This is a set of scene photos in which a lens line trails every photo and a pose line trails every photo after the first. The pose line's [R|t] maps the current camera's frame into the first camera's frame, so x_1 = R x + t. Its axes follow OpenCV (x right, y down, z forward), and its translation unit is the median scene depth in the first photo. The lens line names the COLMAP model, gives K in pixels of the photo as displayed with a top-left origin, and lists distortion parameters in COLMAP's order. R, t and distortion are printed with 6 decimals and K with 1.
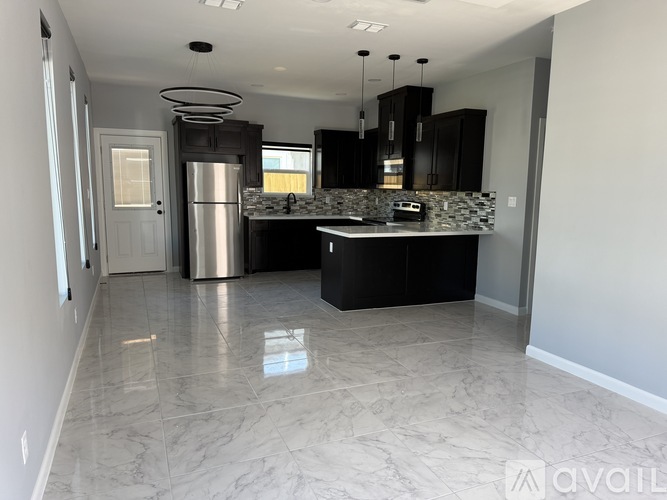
lens RADIAL K [[465.1, 0, 333.0], [0, 465.1, 254.4], [0, 0, 1]] dist [0.094386, -0.129818]
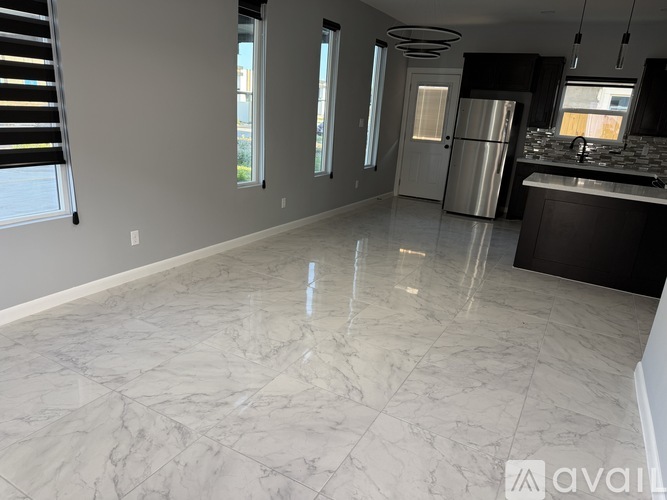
lens RADIAL K [[465.1, 0, 333.0], [0, 465.1, 254.4], [0, 0, 1]] dist [0.094386, -0.129818]
pose [[0.612400, 0.260283, -0.746471, 0.384949], [-0.175184, 0.965450, 0.192918, -0.013147], [0.770894, 0.012627, 0.636839, 0.113279]]
